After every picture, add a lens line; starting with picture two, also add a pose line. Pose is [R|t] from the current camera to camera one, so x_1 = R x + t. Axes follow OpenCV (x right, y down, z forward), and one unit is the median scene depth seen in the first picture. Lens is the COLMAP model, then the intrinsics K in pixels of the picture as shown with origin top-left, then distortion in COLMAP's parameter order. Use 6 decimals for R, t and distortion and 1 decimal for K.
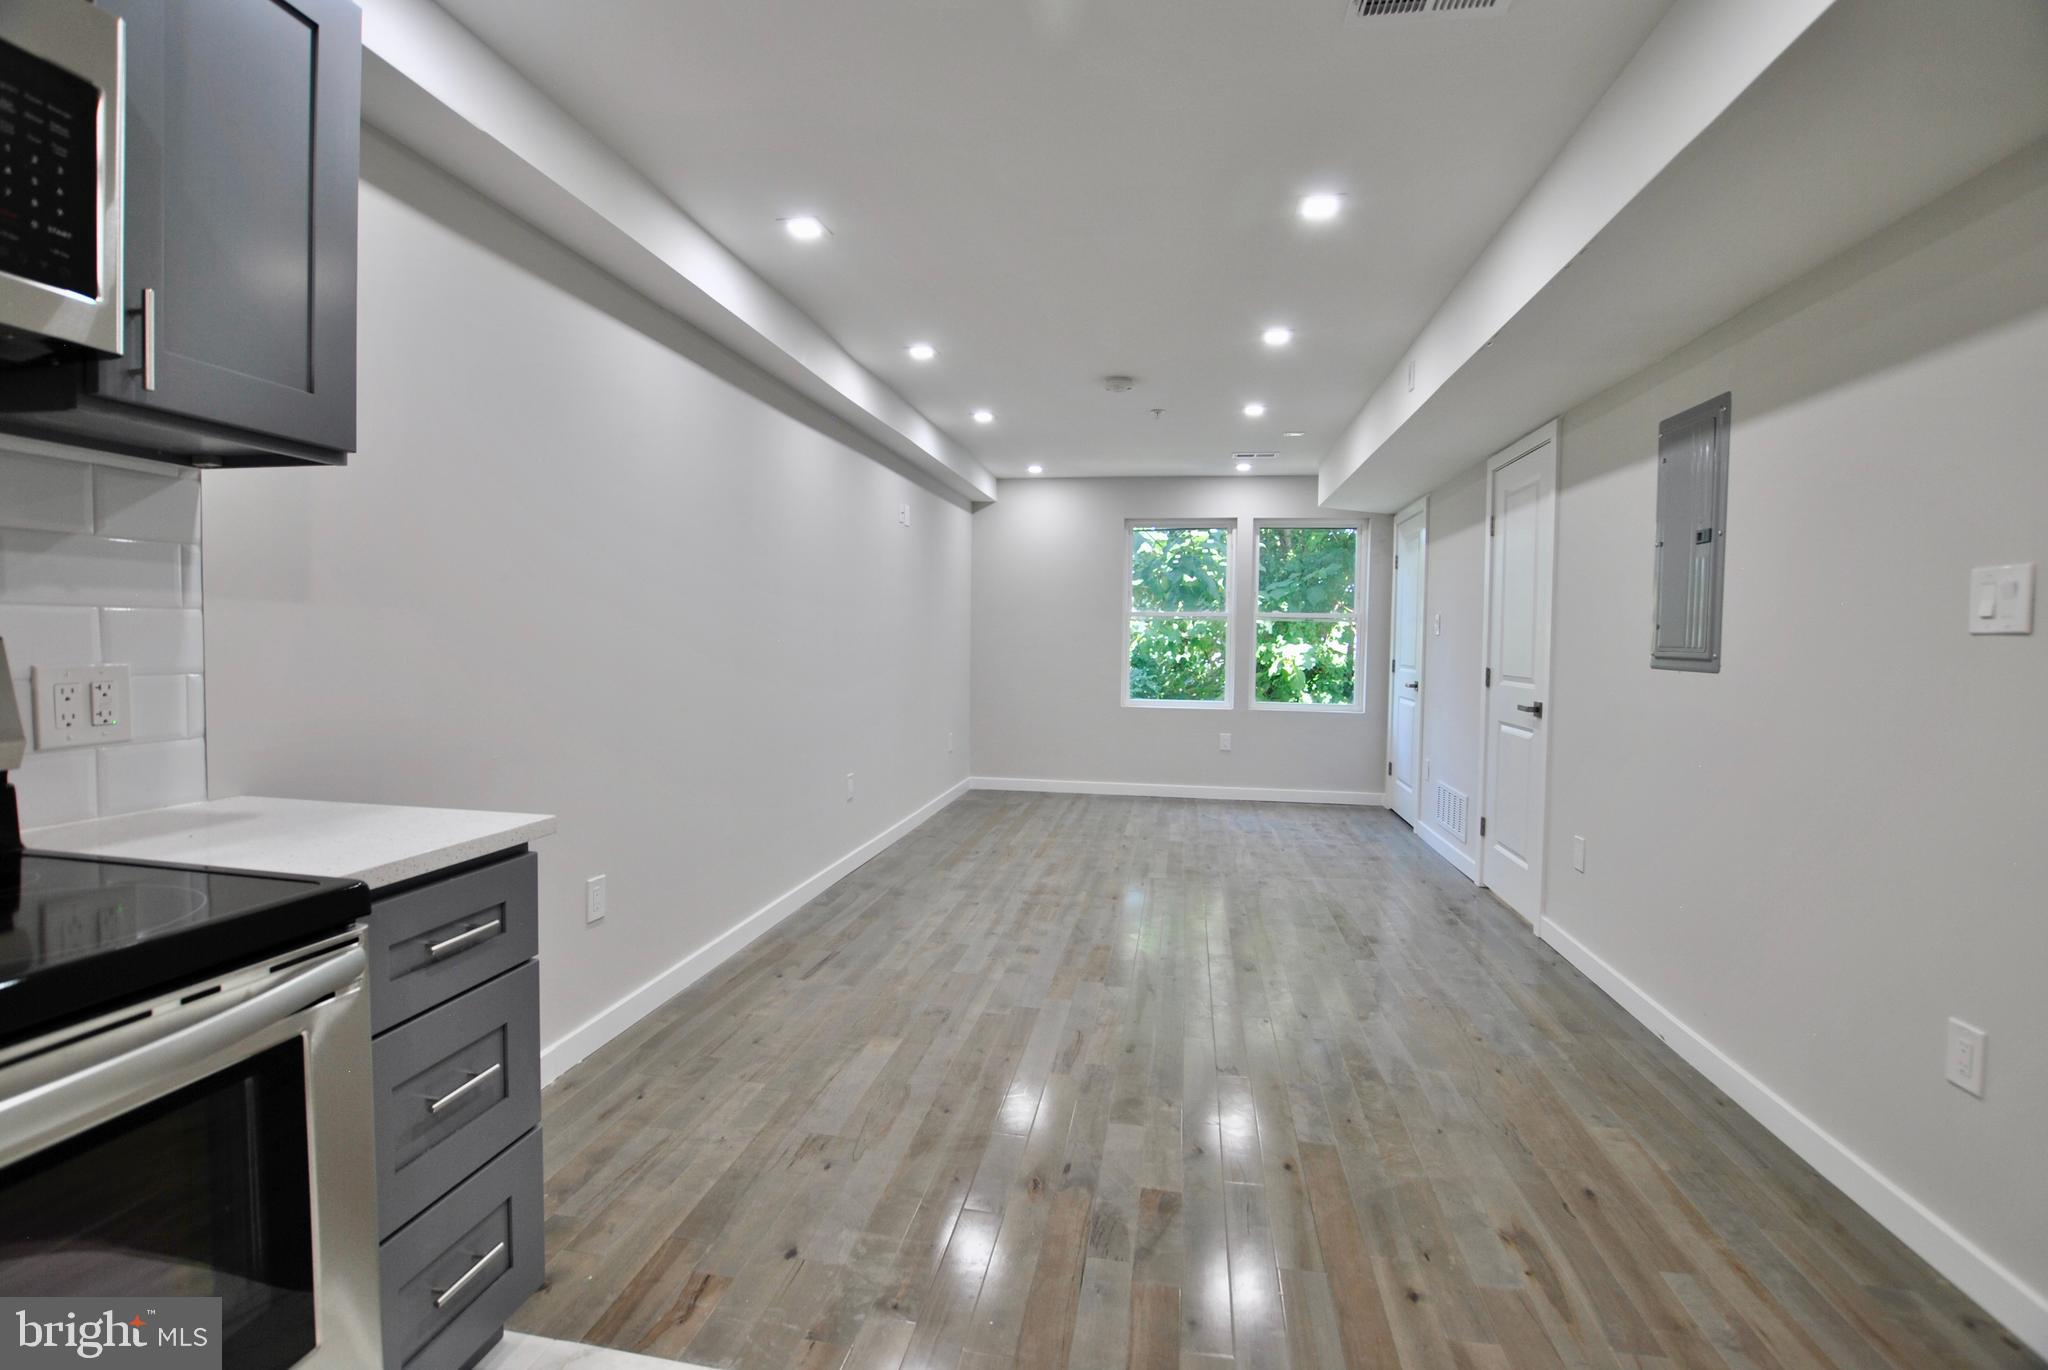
lens RADIAL K [[905.5, 0, 1021.3], [0, 905.5, 678.5], [0, 0, 1]] dist [-0.034003, 0.005915]
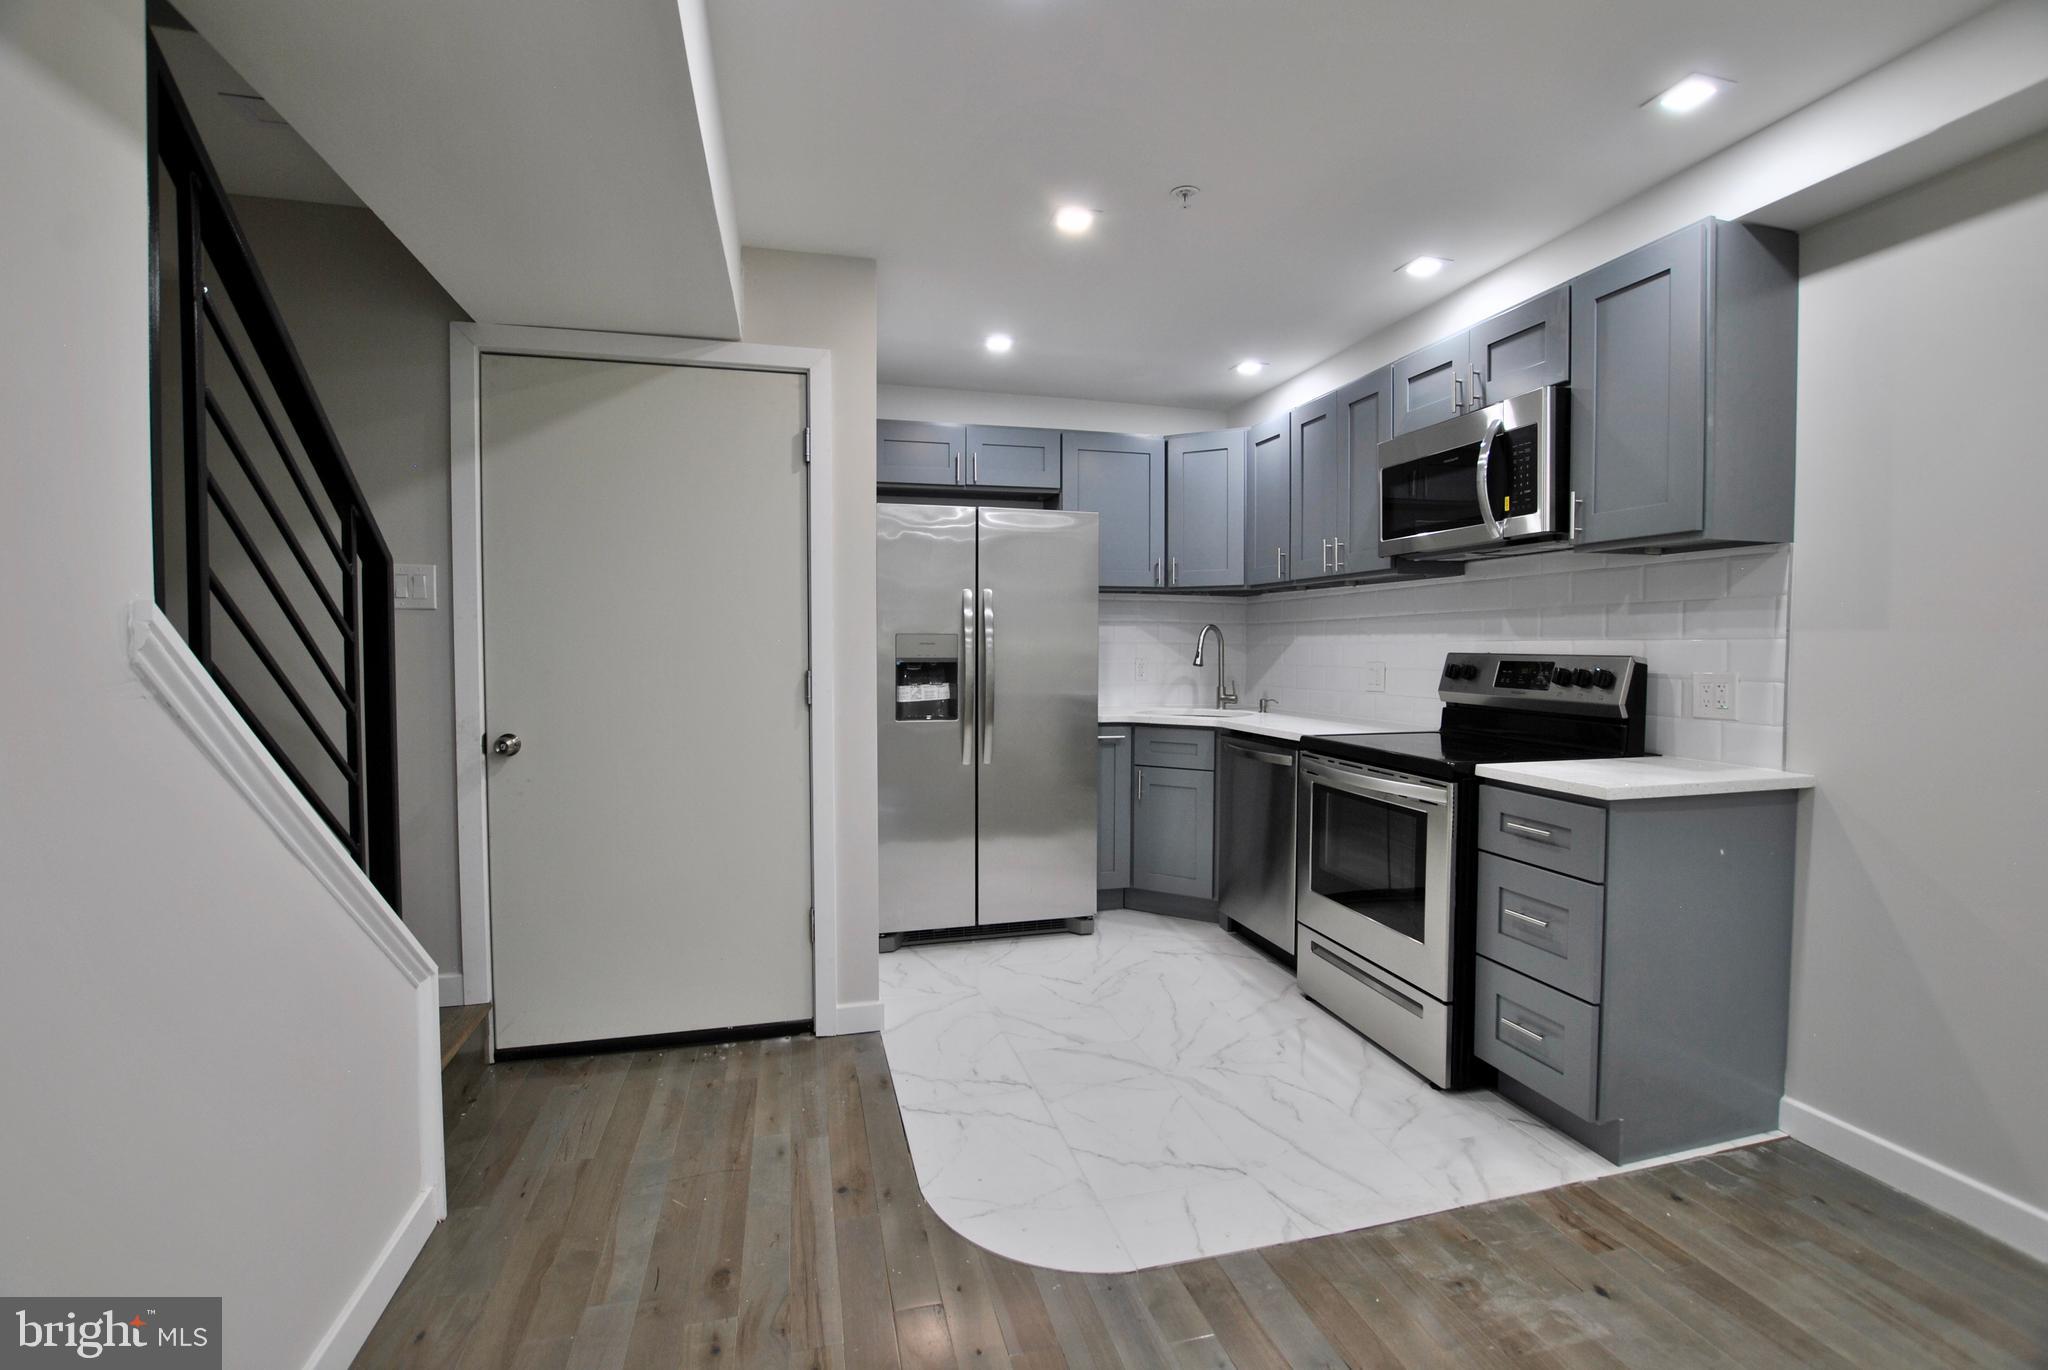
lens RADIAL K [[905.5, 0, 1027.3], [0, 905.5, 673.8], [0, 0, 1]] dist [-0.034003, 0.005915]
pose [[-0.908683, -0.002849, -0.417476, 0.554001], [-0.032774, 0.997377, 0.064530, -0.049518], [0.416198, 0.072320, -0.906394, 1.220699]]
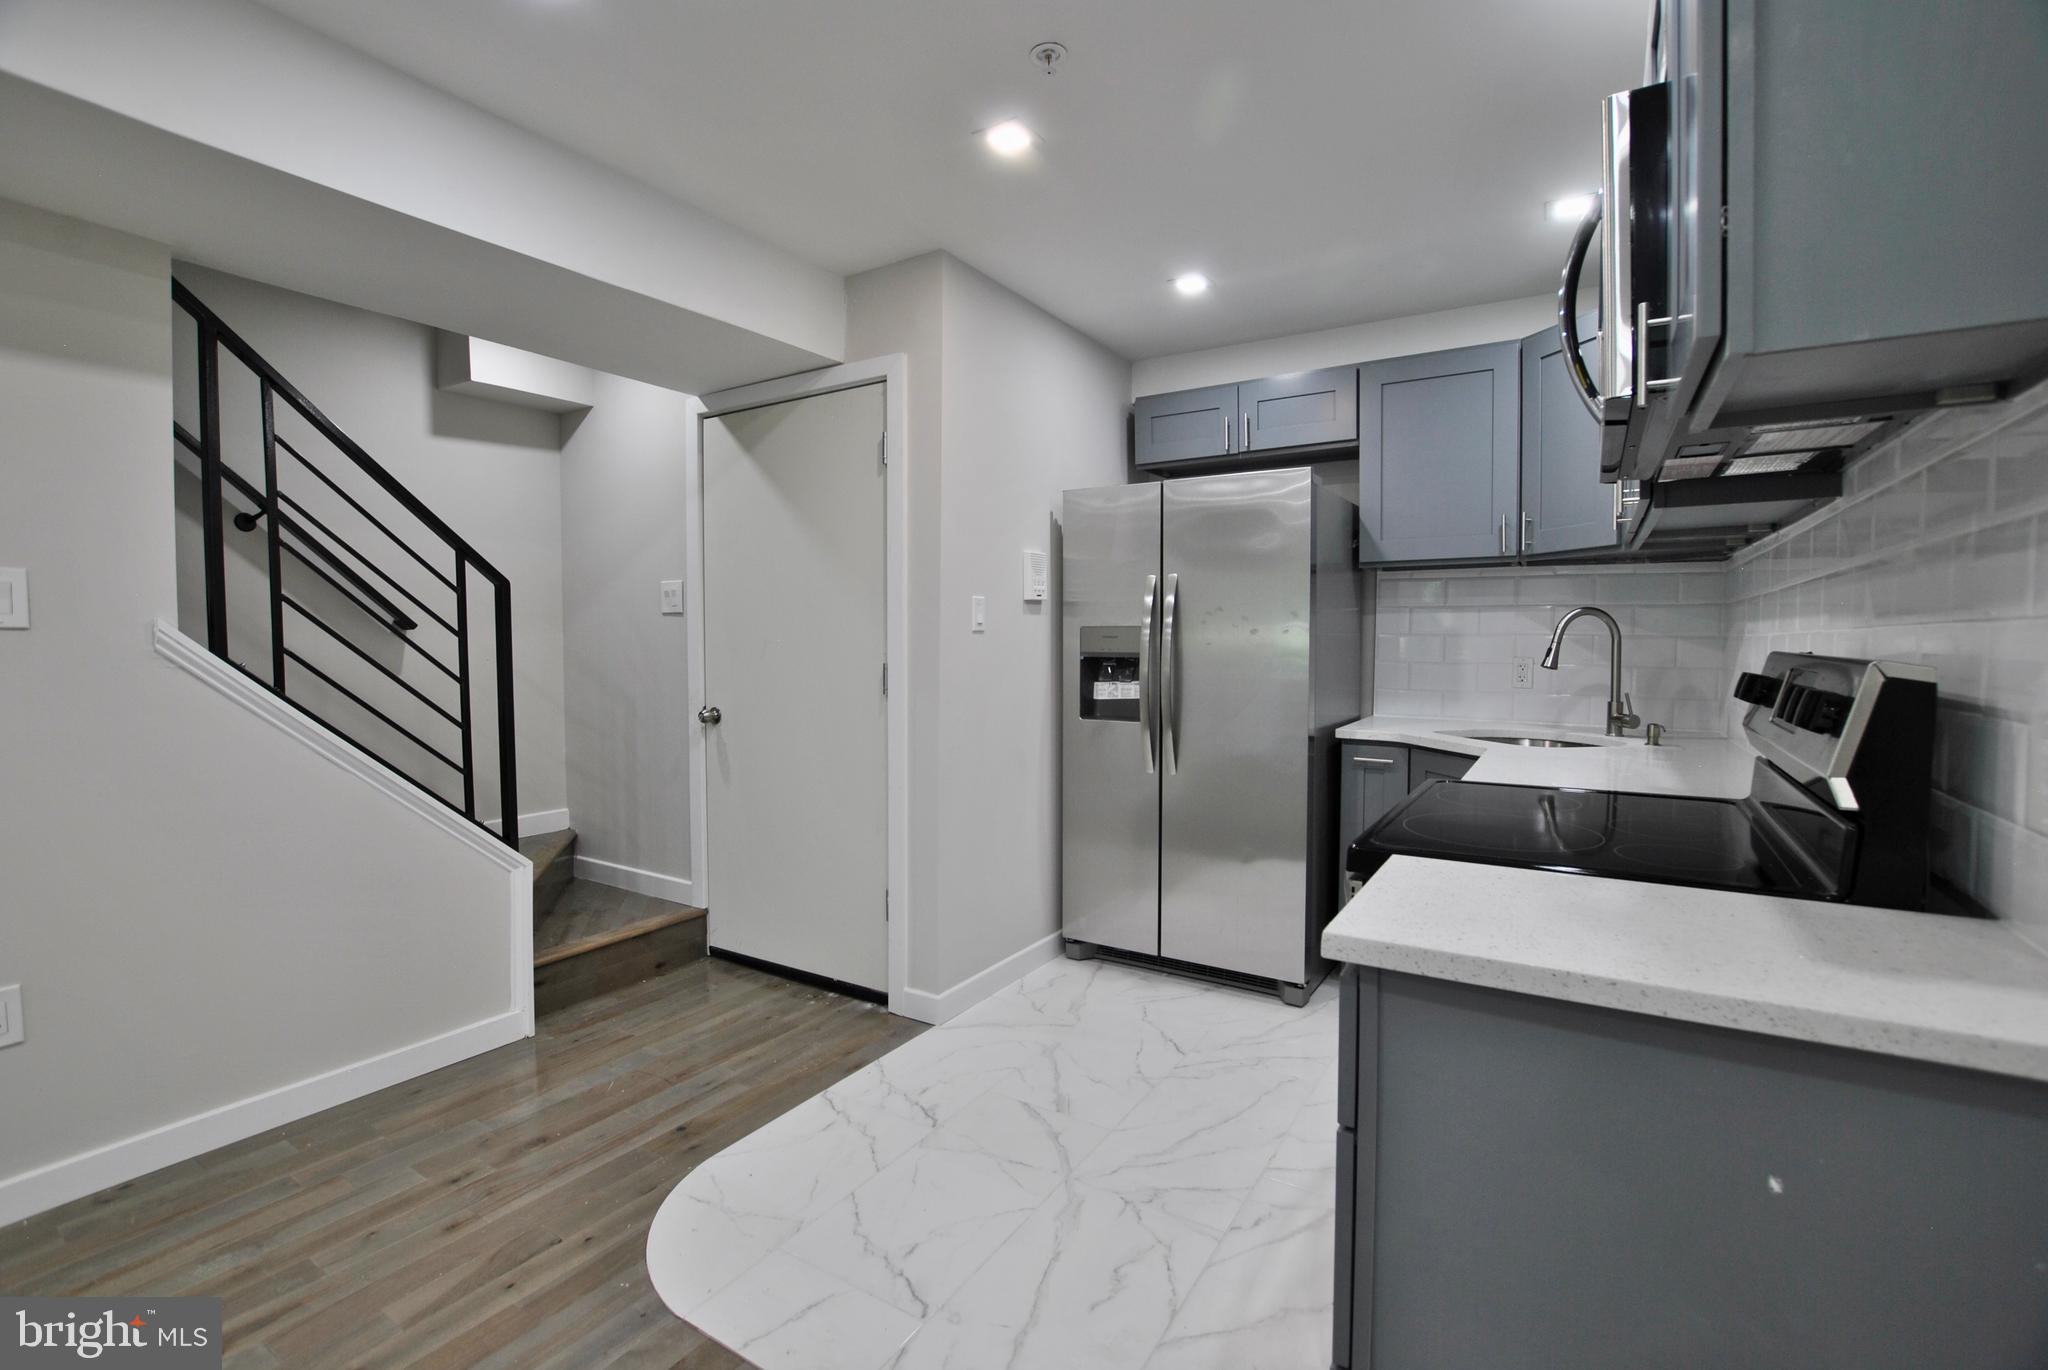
lens RADIAL K [[905.5, 0, 1027.2], [0, 905.5, 674.1], [0, 0, 1]] dist [-0.034003, 0.005915]
pose [[-0.926076, -0.028016, 0.376295, -0.373175], [0.003723, 0.996513, 0.083354, -0.056085], [-0.377318, 0.078593, -0.922743, 1.101786]]
